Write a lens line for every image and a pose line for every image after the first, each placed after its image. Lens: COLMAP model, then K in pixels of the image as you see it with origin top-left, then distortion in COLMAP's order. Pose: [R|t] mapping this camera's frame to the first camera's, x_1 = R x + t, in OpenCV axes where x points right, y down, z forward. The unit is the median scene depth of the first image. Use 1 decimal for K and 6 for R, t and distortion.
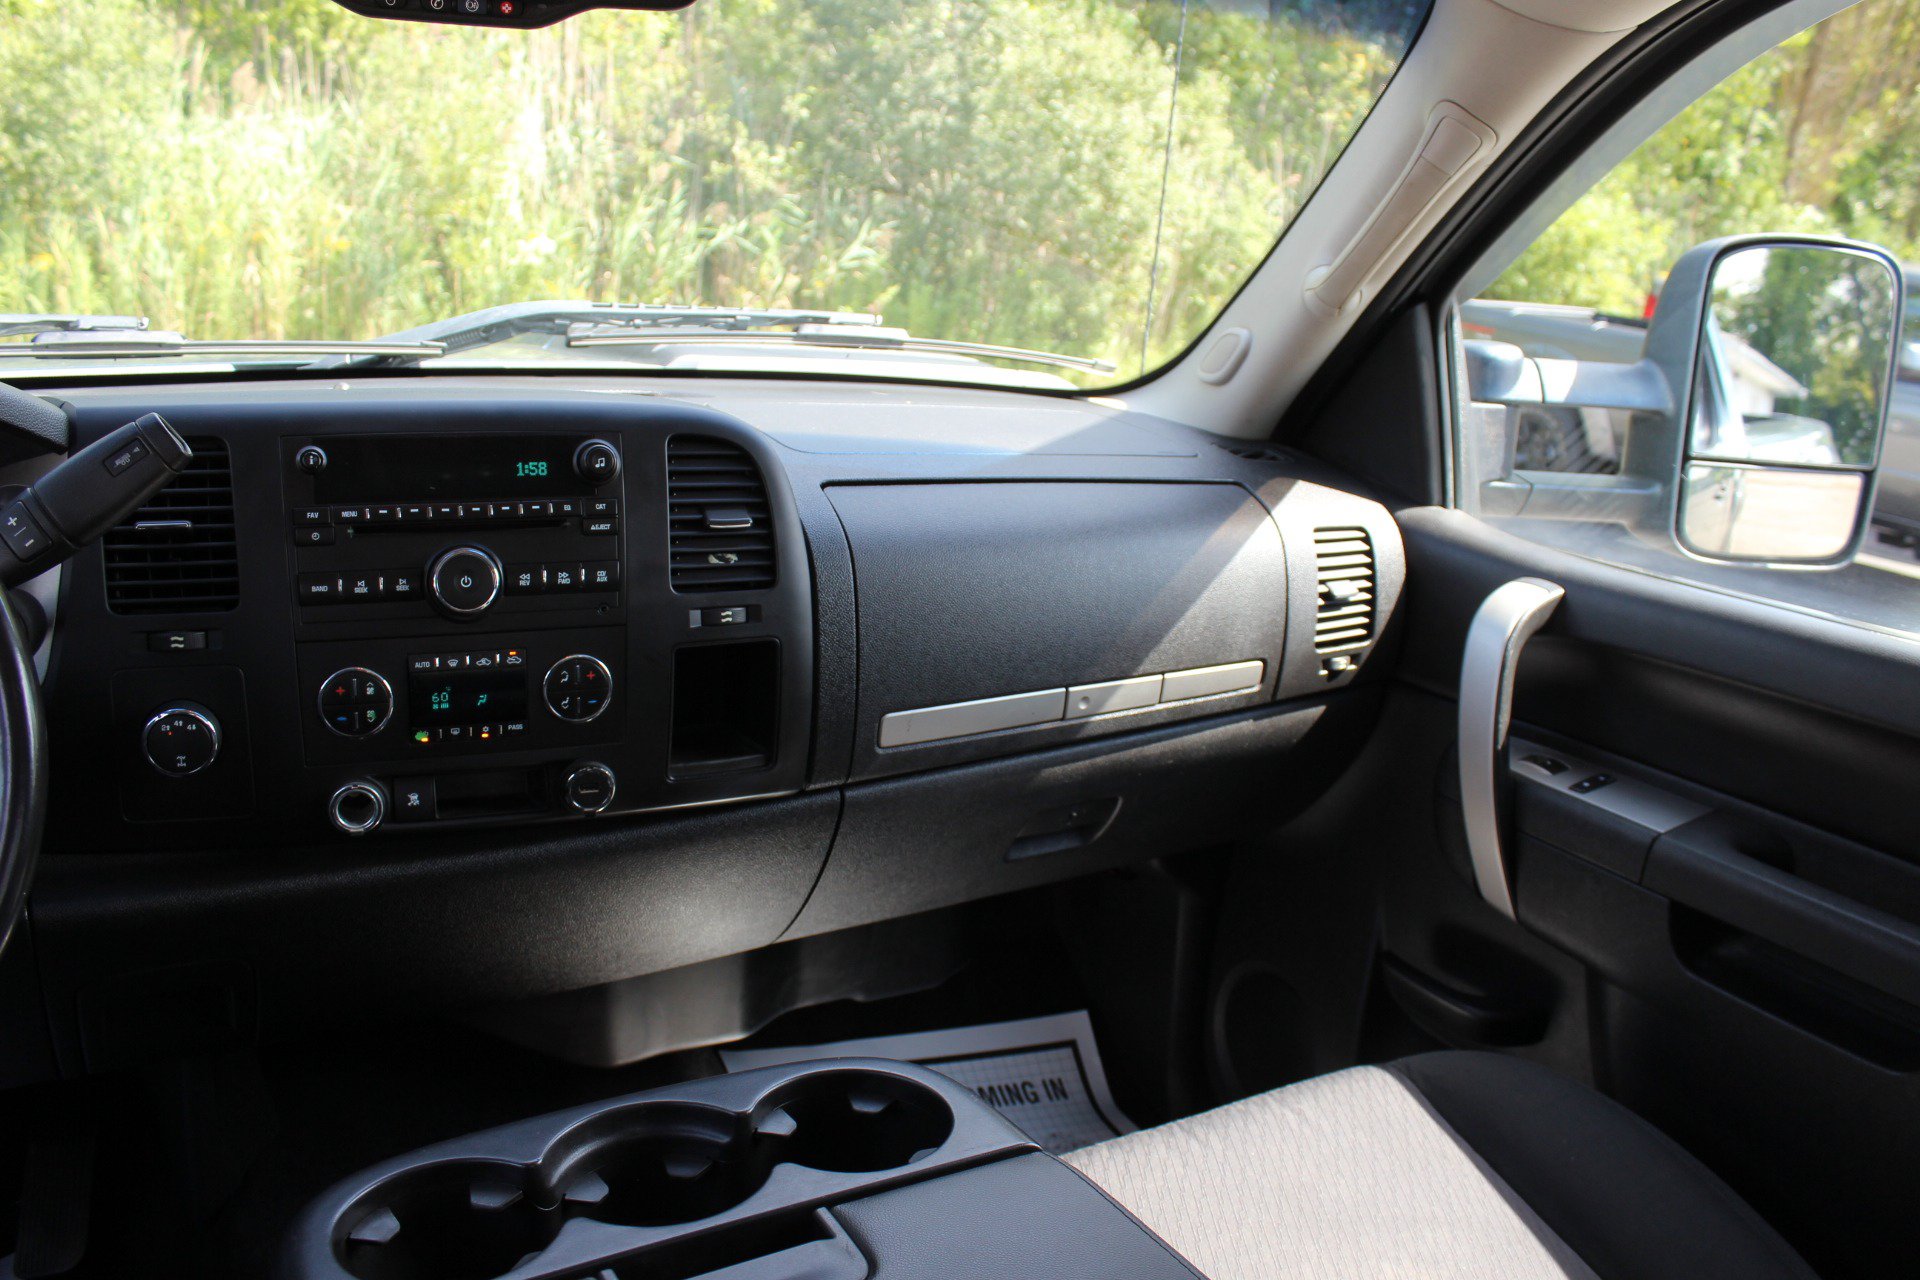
lens RADIAL K [[1605.8, 0, 974.2], [0, 1605.8, 638.7], [0, 0, 1]] dist [-0.166750, 0.153022]
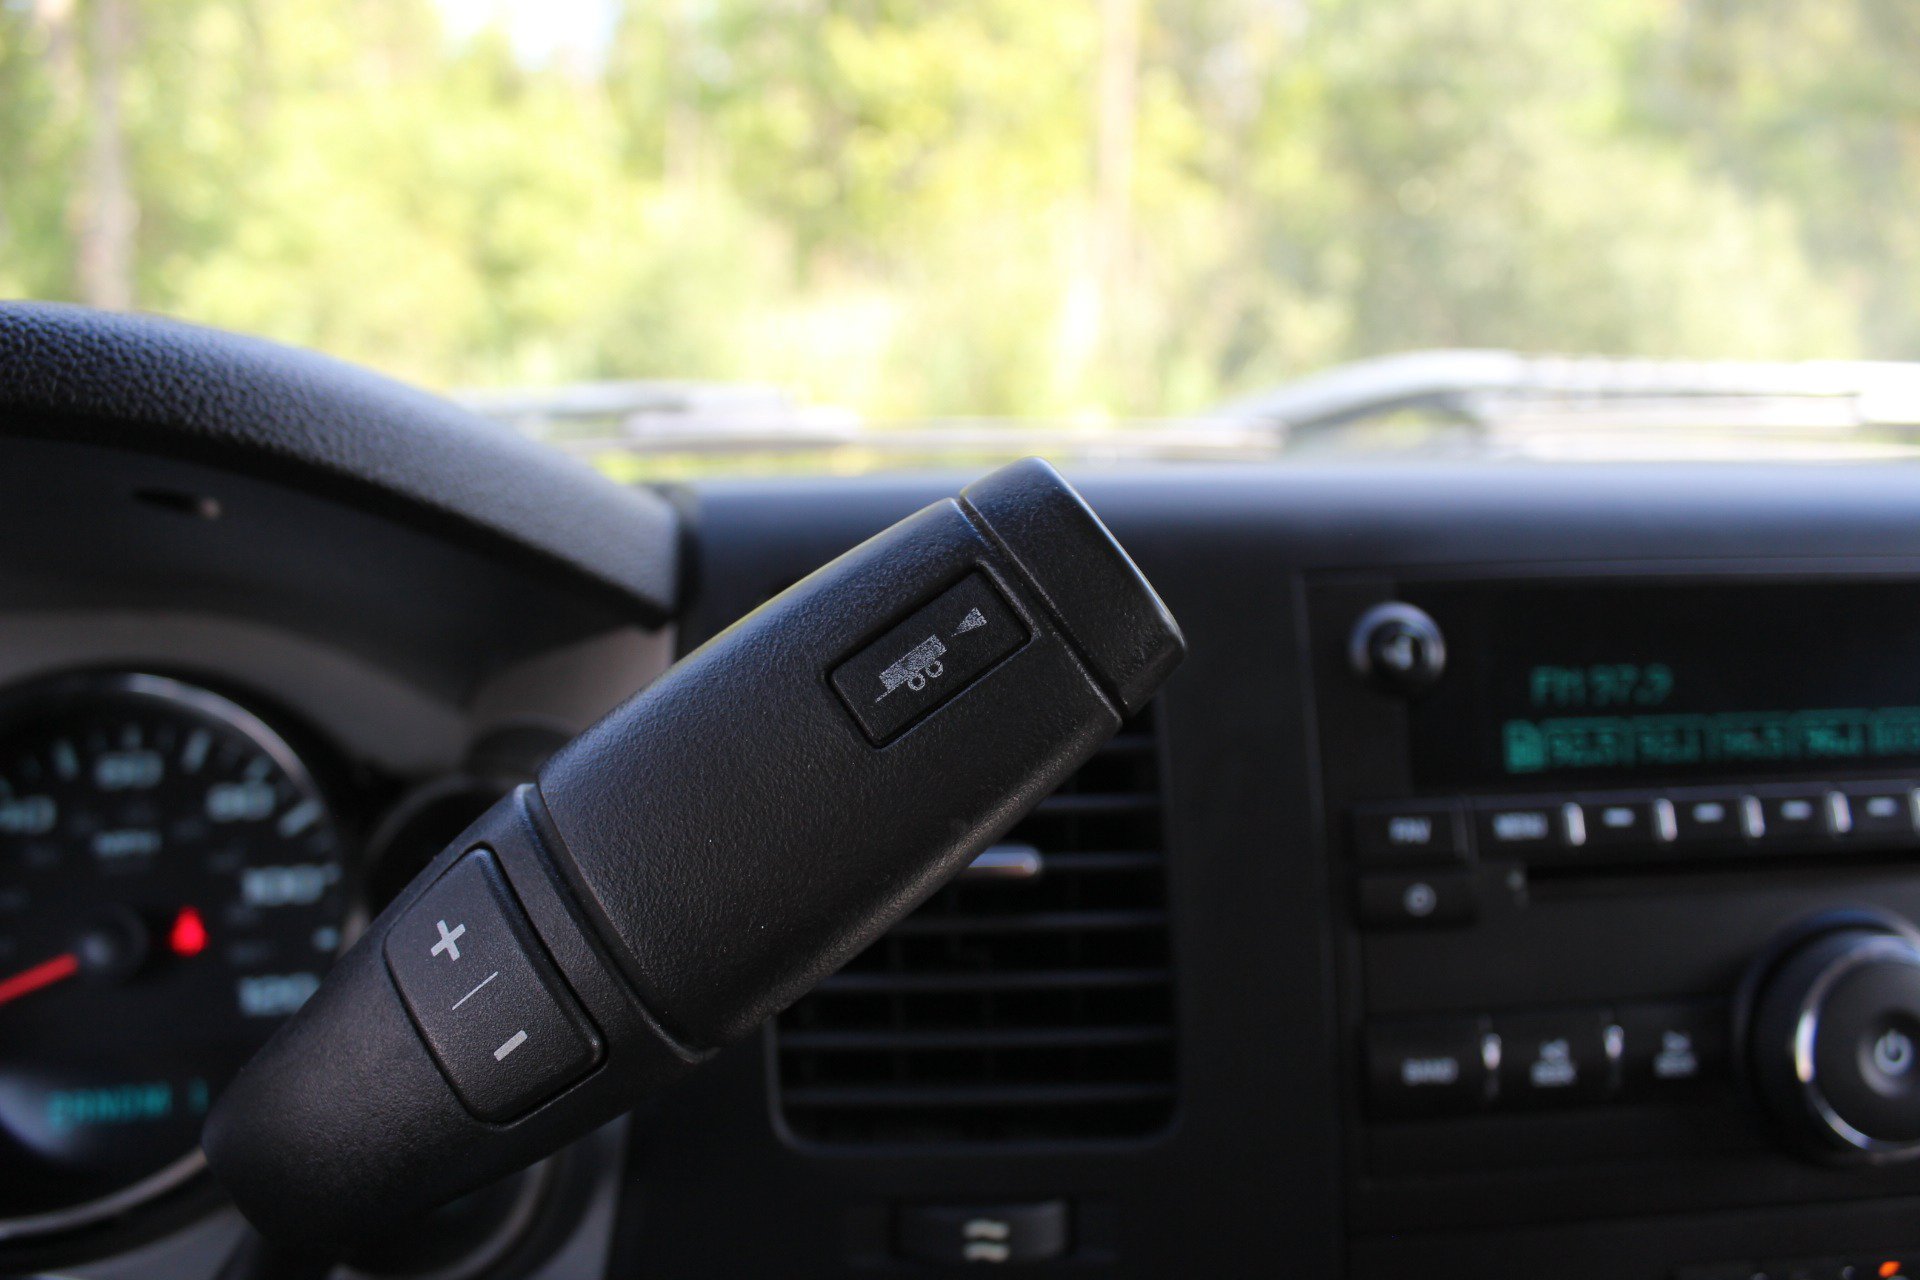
lens RADIAL K [[1590.8, 0, 972.3], [0, 1590.8, 637.0], [0, 0, 1]] dist [-0.169621, 0.156472]
pose [[0.943844, -0.011165, -0.330203, -0.408918], [-0.023083, 0.994758, -0.099615, -0.085180], [0.329584, 0.101643, 0.938639, 0.691509]]
